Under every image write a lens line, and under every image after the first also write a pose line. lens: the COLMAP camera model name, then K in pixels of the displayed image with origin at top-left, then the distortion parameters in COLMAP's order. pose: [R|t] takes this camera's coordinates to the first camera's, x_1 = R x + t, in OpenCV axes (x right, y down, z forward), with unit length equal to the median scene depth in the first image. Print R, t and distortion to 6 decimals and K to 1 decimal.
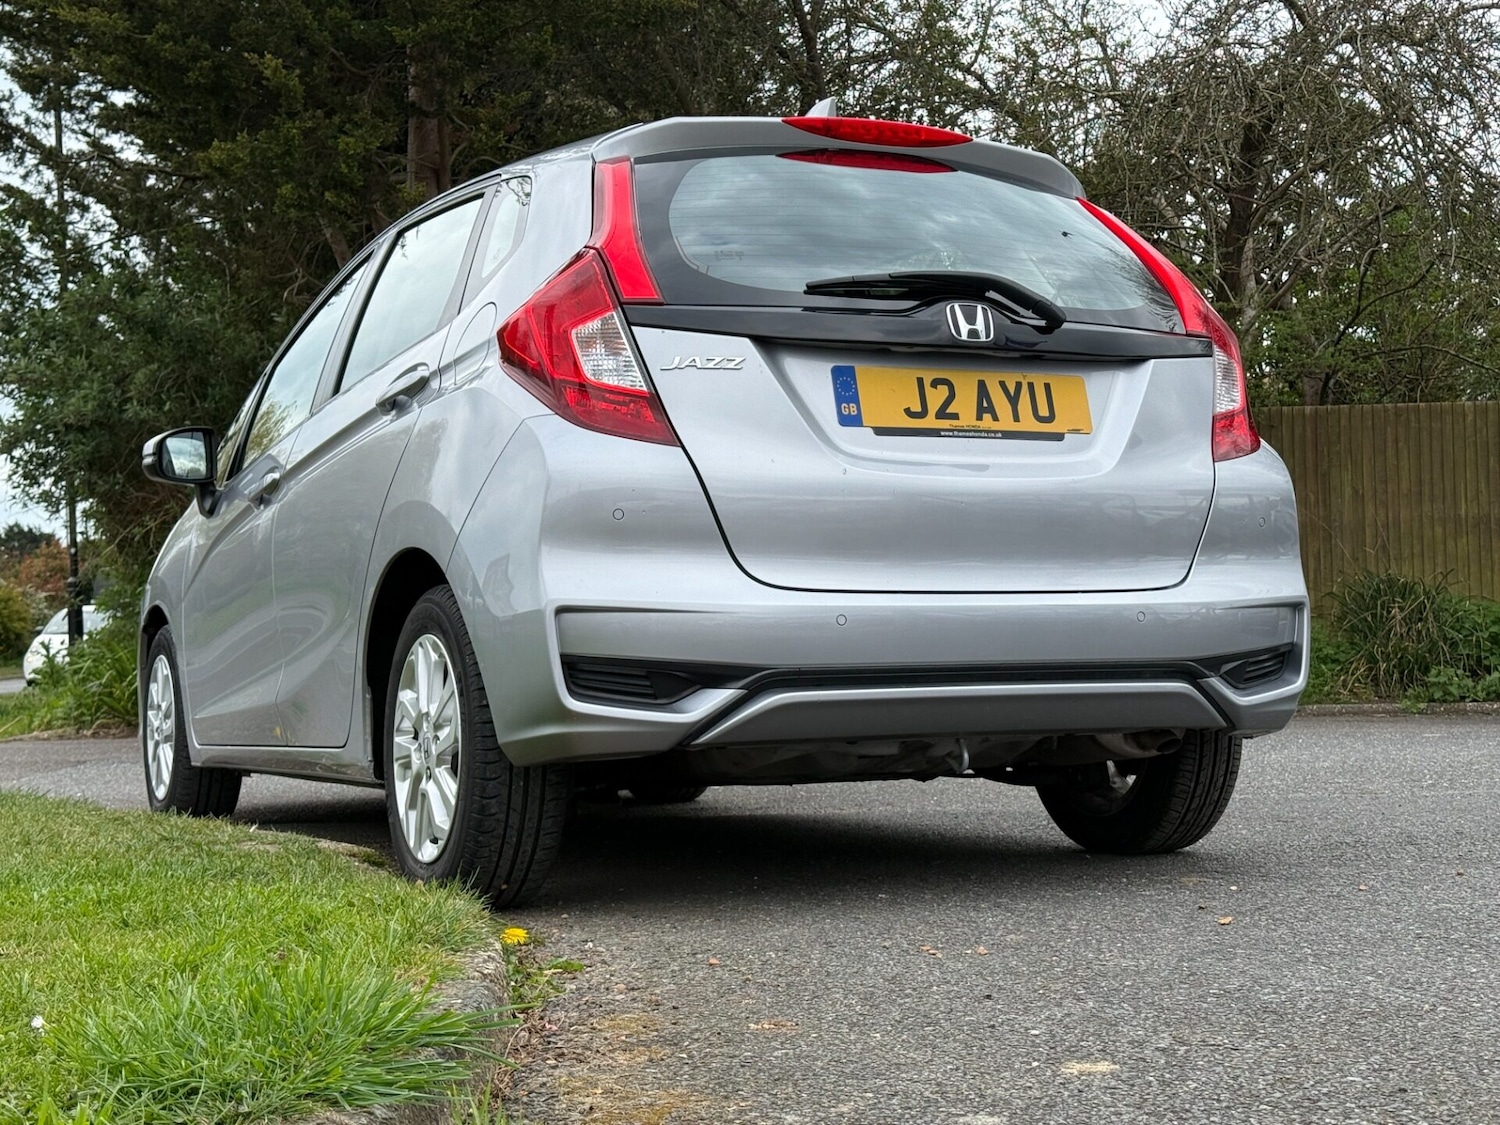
lens RADIAL K [[2119.0, 0, 756.6], [0, 2119.0, 567.4], [0, 0, 1]] dist [0.160175, -0.203535]
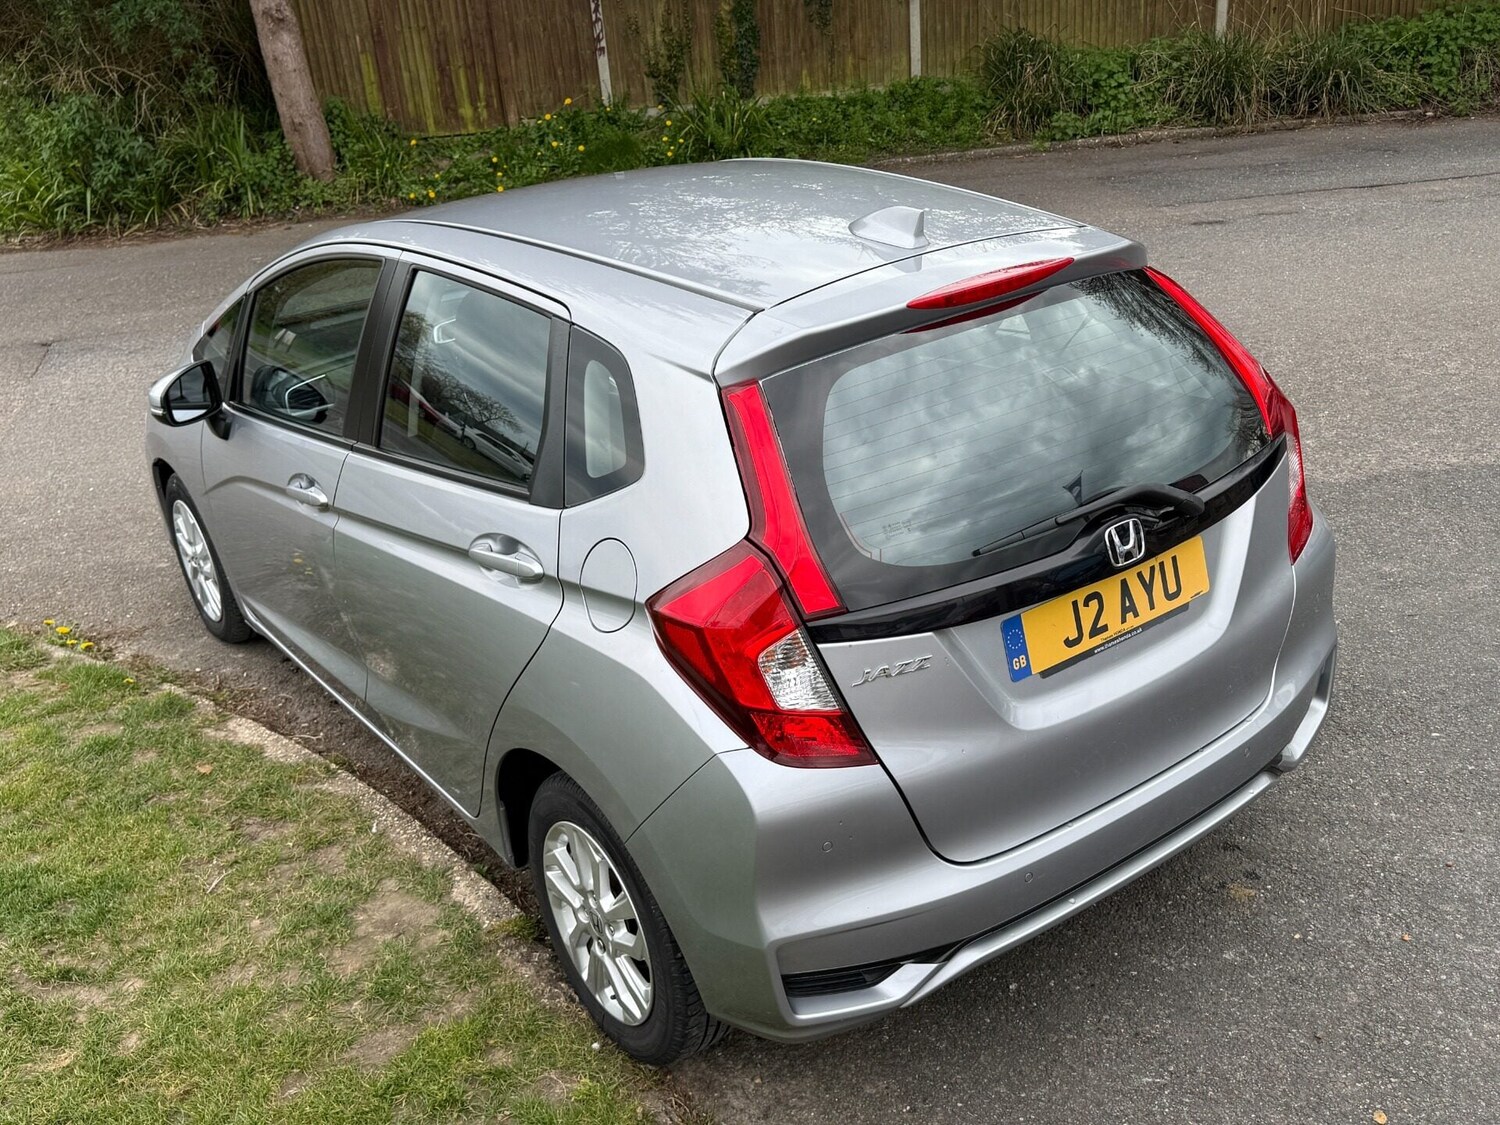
lens RADIAL K [[1412.9, 0, 751.0], [0, 1412.9, 558.2], [0, 0, 1]] dist [0.141190, -0.286562]
pose [[0.980938, -0.124395, 0.149287, -0.168655], [0.047587, 0.898636, 0.436107, -0.403570], [-0.188404, -0.420690, 0.887426, 0.440223]]
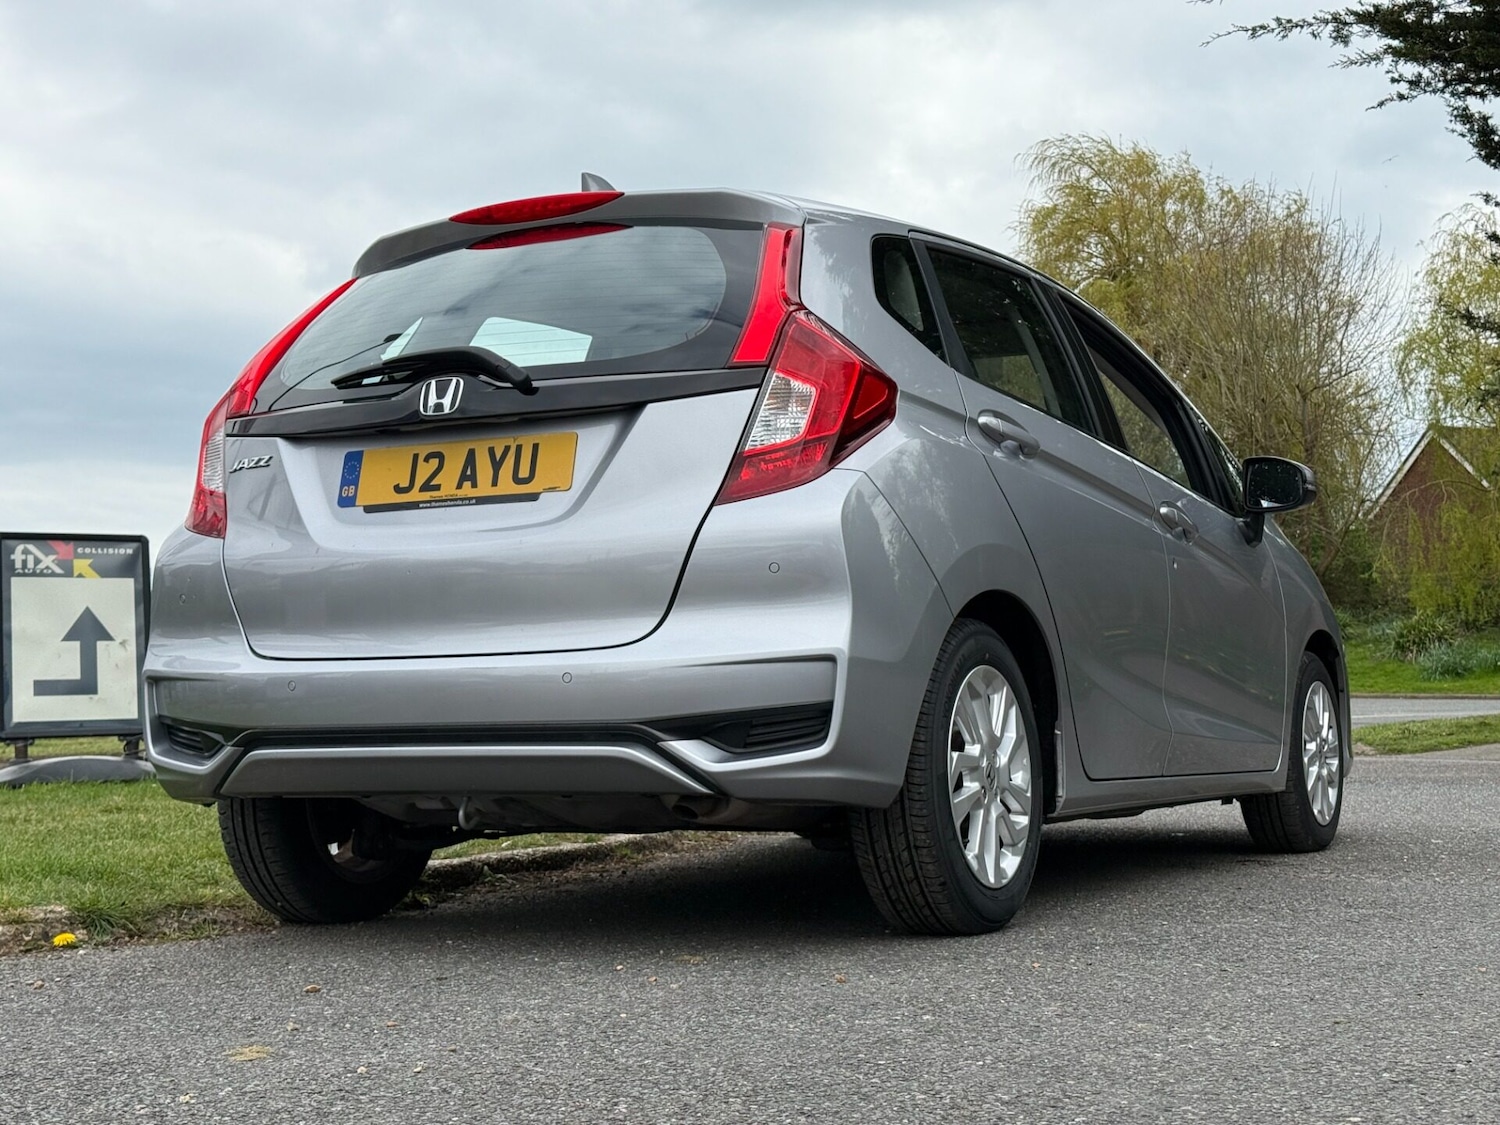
lens RADIAL K [[2119.0, 0, 756.6], [0, 2119.0, 567.4], [0, 0, 1]] dist [0.160175, -0.203535]
pose [[0.593495, -0.042428, -0.803719, 1.020893], [0.043146, 0.998851, -0.020868, -0.003218], [0.803680, -0.022292, 0.594644, 0.500270]]
